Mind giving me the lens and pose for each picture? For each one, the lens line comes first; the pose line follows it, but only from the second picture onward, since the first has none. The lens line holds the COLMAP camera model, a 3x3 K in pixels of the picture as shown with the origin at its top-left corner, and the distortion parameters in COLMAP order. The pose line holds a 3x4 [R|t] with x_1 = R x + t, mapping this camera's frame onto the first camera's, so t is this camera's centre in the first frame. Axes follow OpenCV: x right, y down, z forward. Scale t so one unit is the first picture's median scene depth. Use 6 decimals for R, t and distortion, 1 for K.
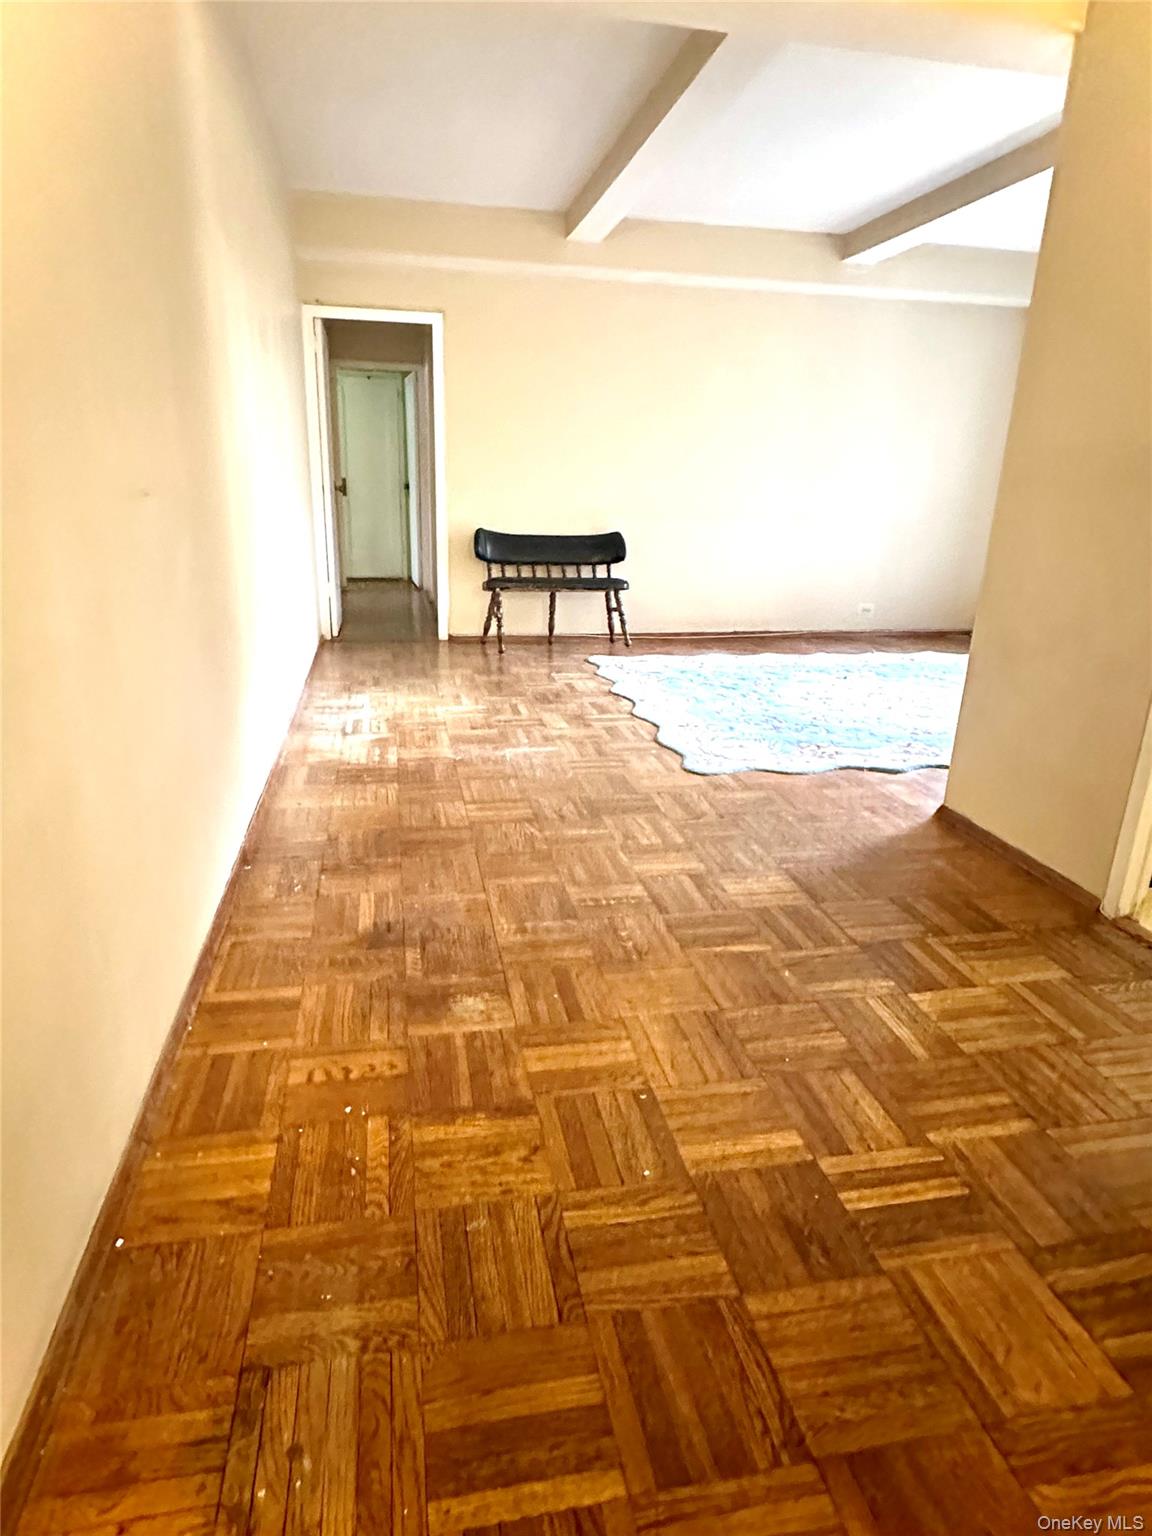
lens RADIAL K [[840.2, 0, 578.6], [0, 840.2, 725.3], [0, 0, 1]] dist [0.000252, 0.000228]
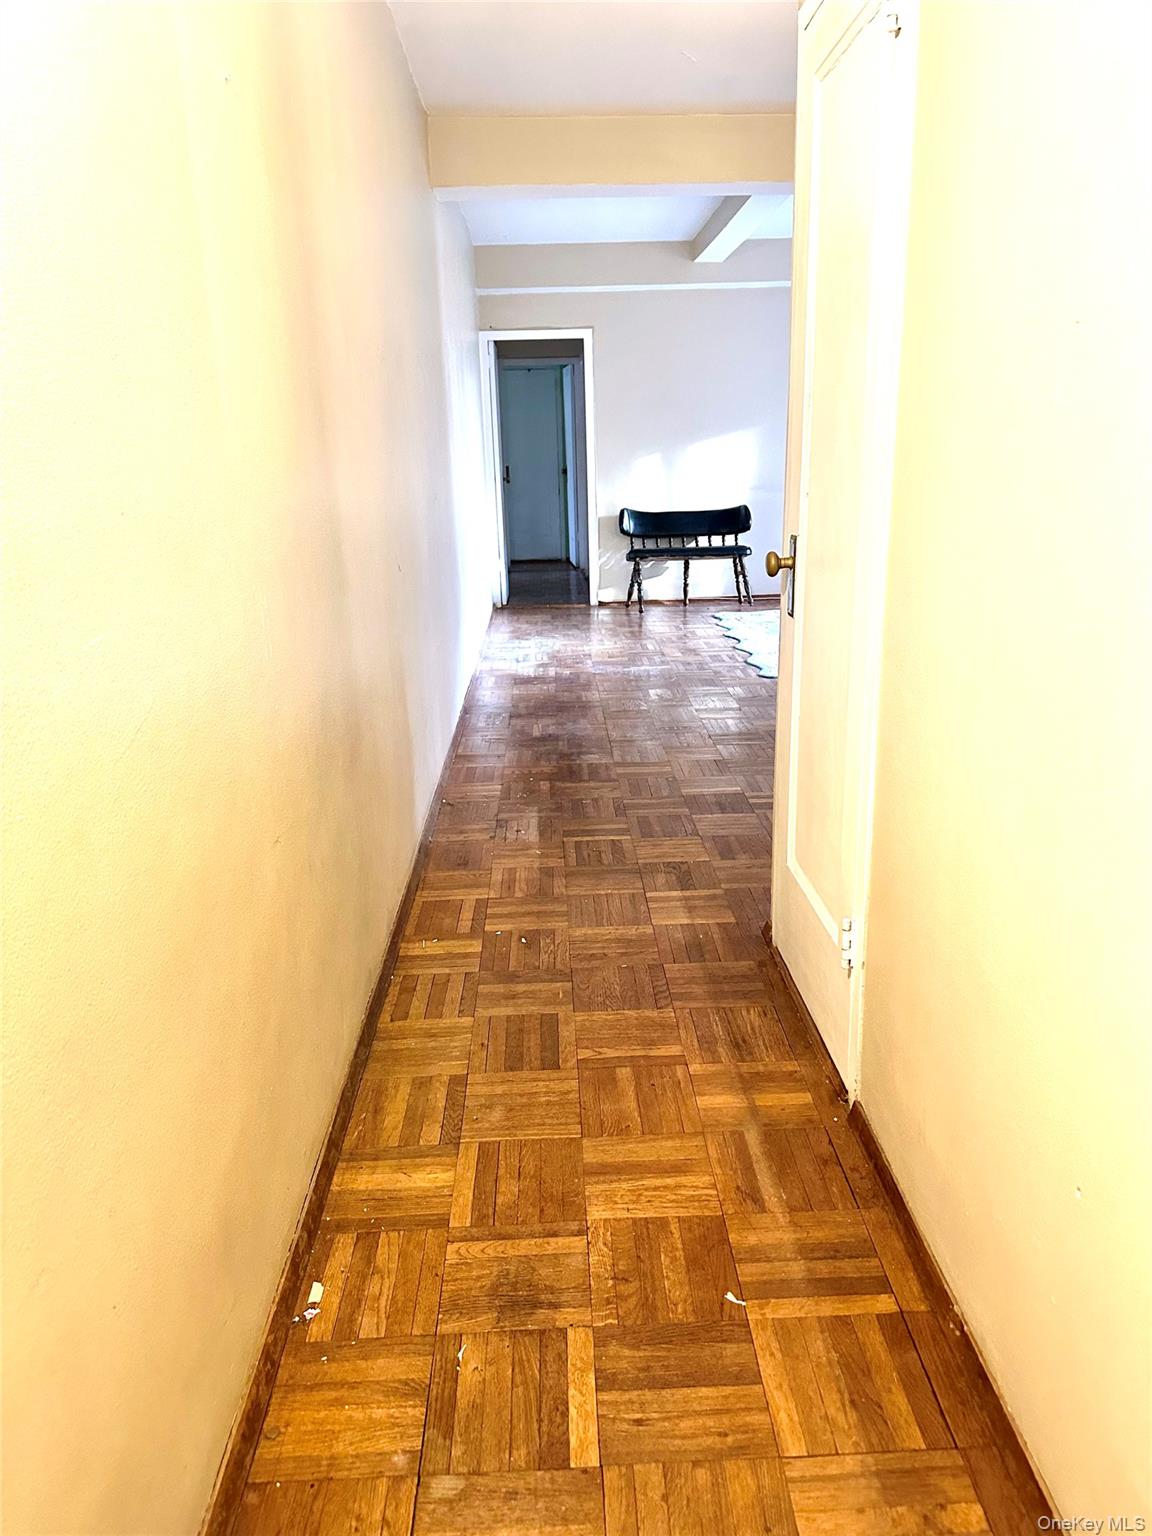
lens RADIAL K [[1073.5, 0, 576.0], [0, 1073.5, 768.0], [0, 0, 1]] dist [0.004581, -0.000238]
pose [[0.980814, -0.000796, -0.194945, 0.122425], [0.001994, 0.999980, 0.005953, 0.134890], [0.194936, -0.006228, 0.980796, -0.548960]]
